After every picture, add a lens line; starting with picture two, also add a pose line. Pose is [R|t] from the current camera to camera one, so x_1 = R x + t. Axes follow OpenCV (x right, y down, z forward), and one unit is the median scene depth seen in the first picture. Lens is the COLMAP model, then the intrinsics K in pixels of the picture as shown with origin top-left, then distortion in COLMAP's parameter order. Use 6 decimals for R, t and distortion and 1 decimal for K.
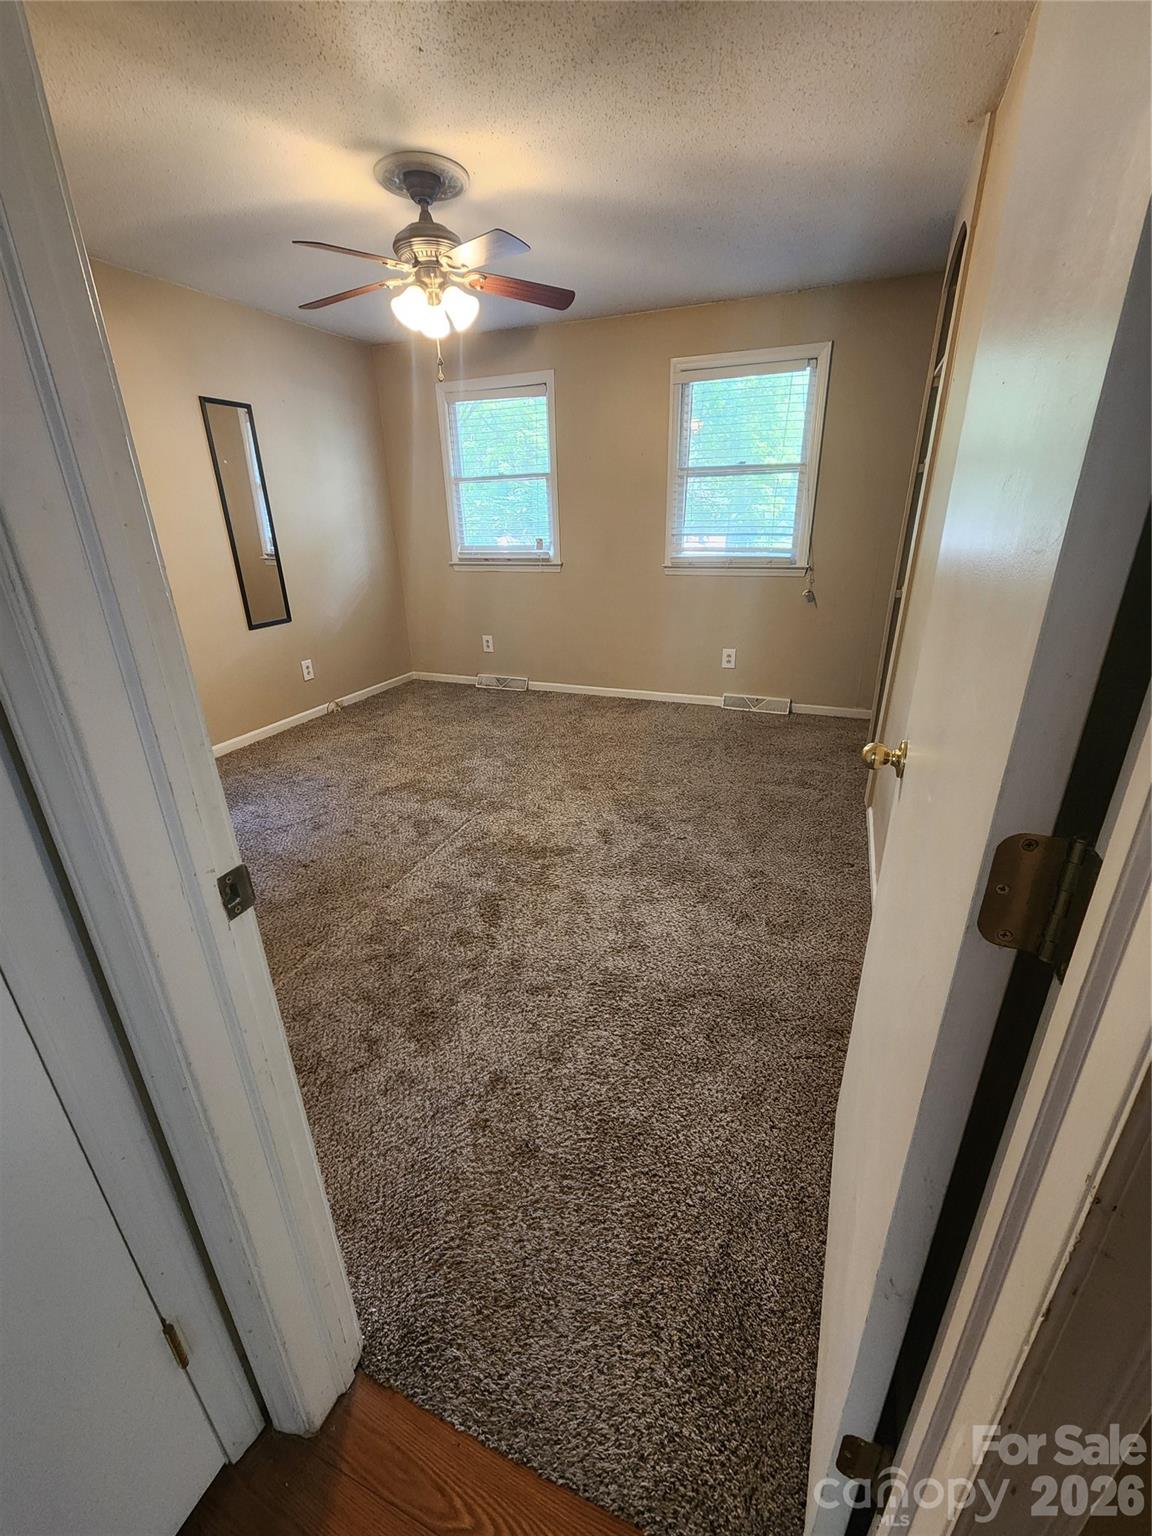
lens RADIAL K [[631.3, 0, 580.1], [0, 631.3, 769.8], [0, 0, 1]] dist [0.004538, -0.003051]
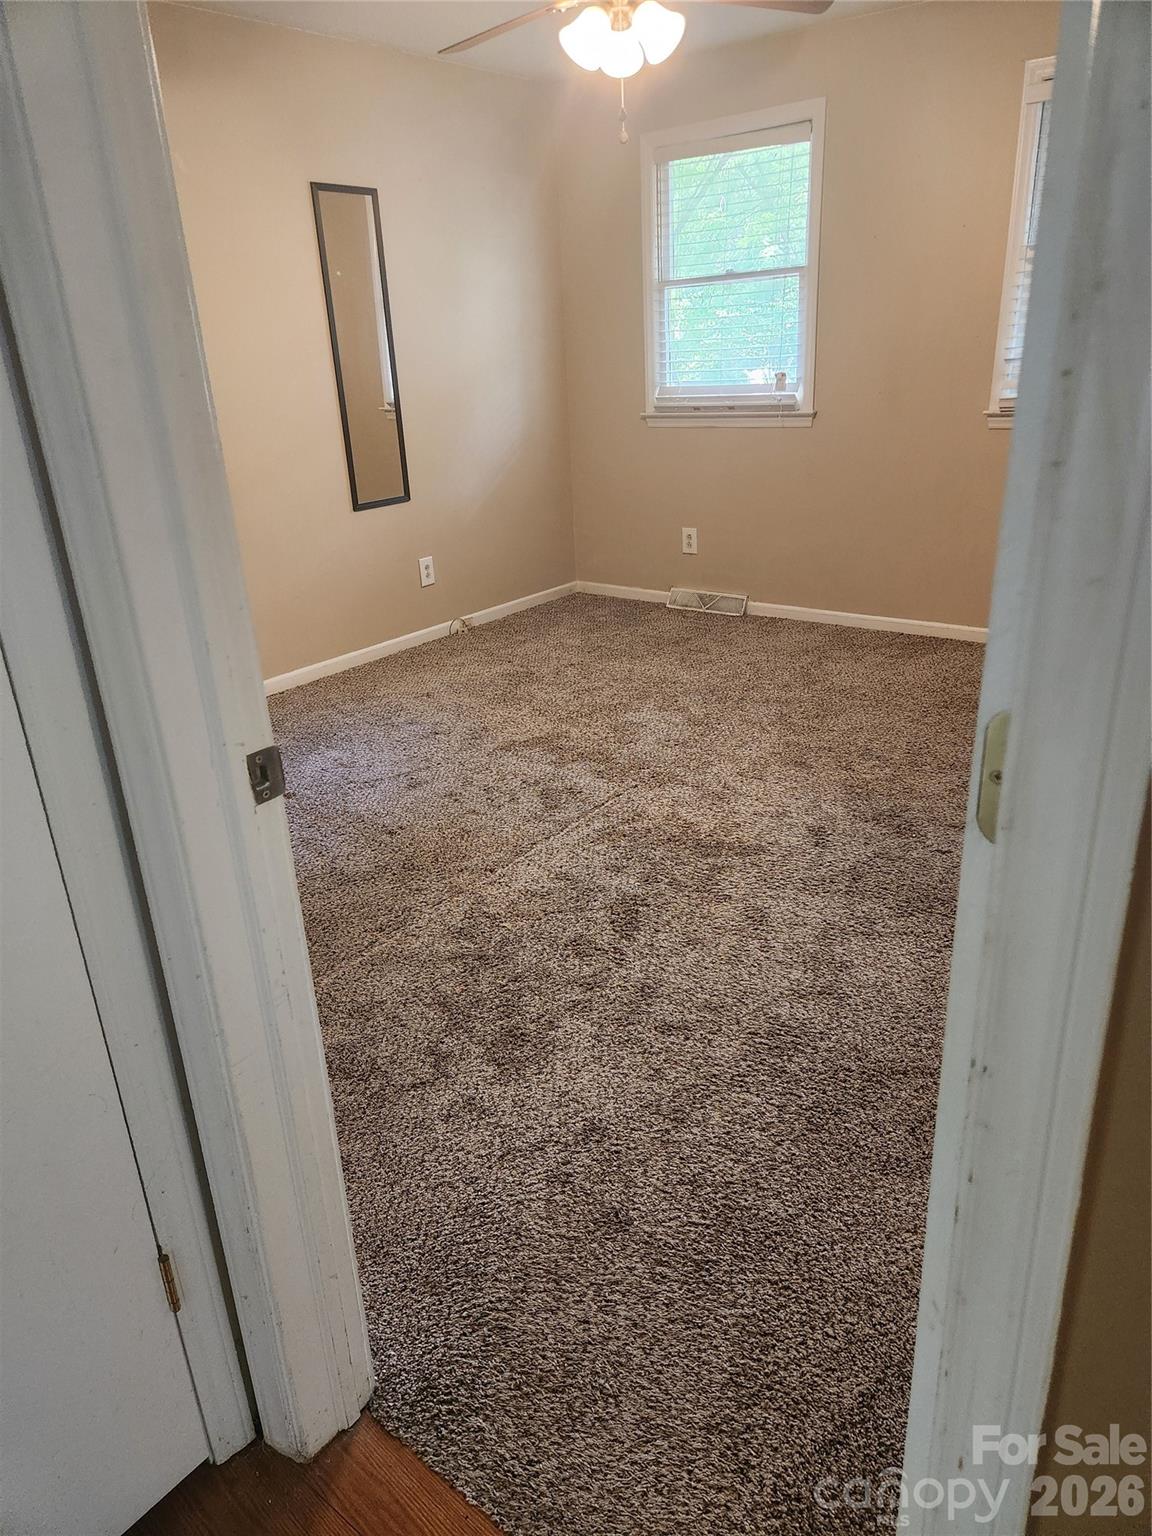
lens RADIAL K [[1036.2, 0, 574.9], [0, 1036.2, 767.3], [0, 0, 1]] dist [0.060293, -0.043028]
pose [[0.959104, 0.083098, -0.270583, 0.115006], [-0.080765, 0.996537, 0.019769, 0.047446], [0.271288, 0.002893, 0.962494, -0.128256]]
